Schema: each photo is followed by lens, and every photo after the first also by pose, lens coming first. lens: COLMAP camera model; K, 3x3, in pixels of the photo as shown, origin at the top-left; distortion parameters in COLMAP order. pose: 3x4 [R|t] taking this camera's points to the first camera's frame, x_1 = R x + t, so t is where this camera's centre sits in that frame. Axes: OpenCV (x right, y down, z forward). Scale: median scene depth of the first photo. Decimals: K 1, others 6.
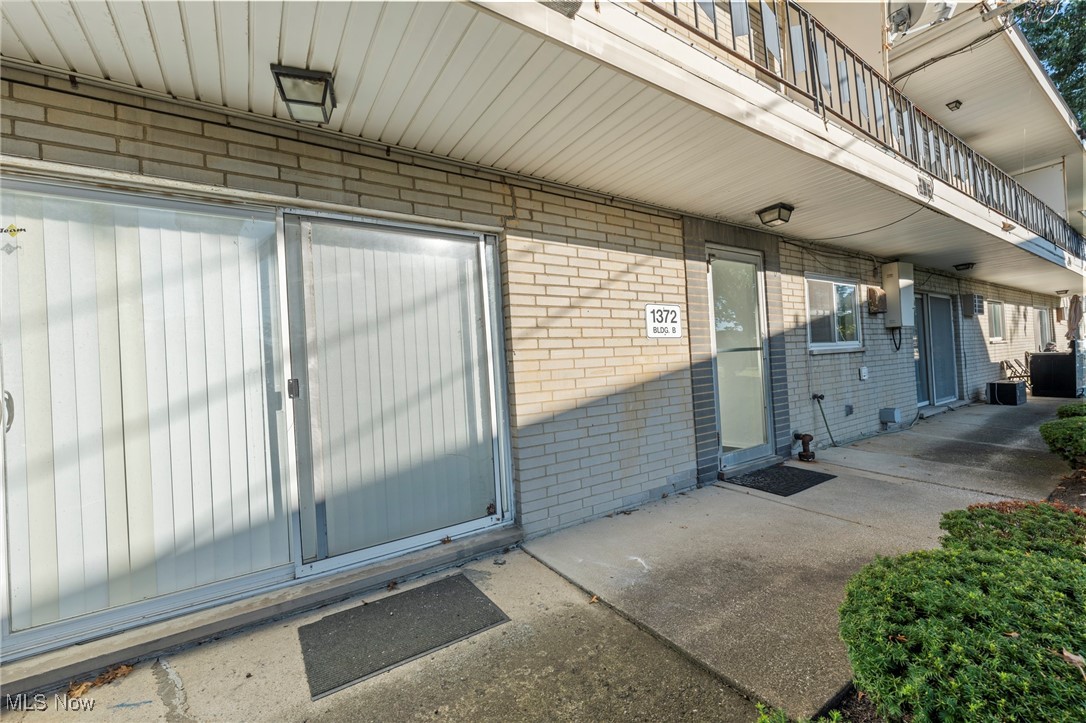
lens RADIAL K [[443.9, 0, 542.0], [0, 443.9, 360.8], [0, 0, 1]] dist [0.000652, 0.000022]
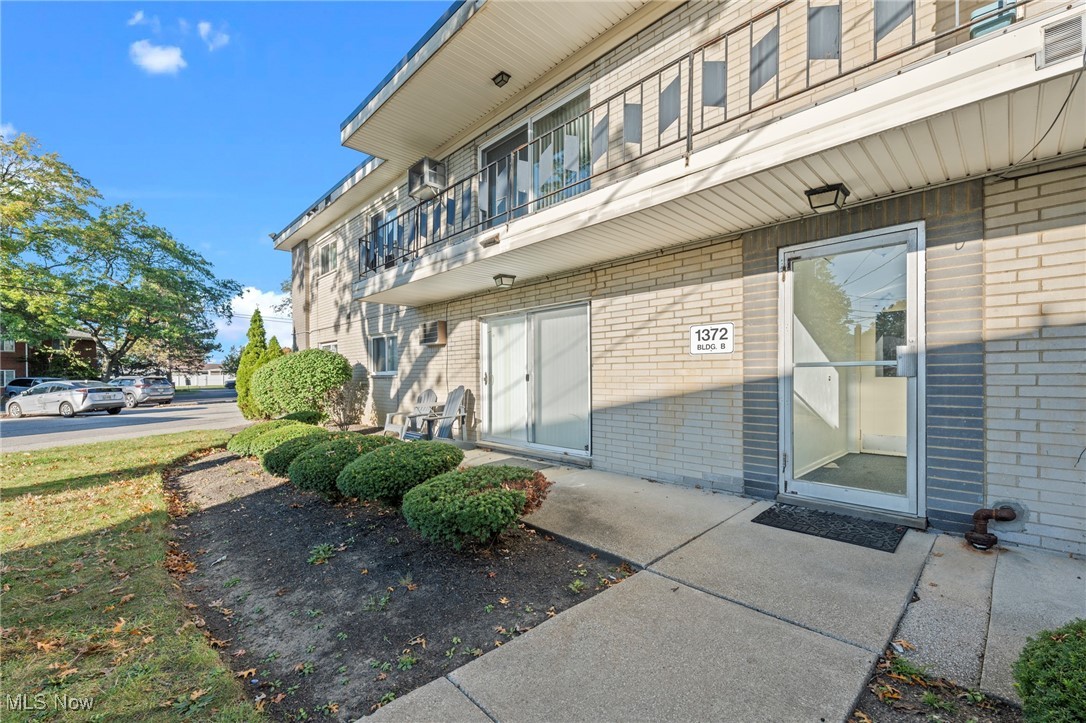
lens RADIAL K [[443.9, 0, 540.5], [0, 443.9, 370.1], [0, 0, 1]] dist [0.000652, 0.000022]
pose [[0.181436, 0.044117, -0.982413, 1.354139], [0.012765, 0.998803, 0.047210, -0.070755], [0.983320, -0.021106, 0.180656, 0.371871]]
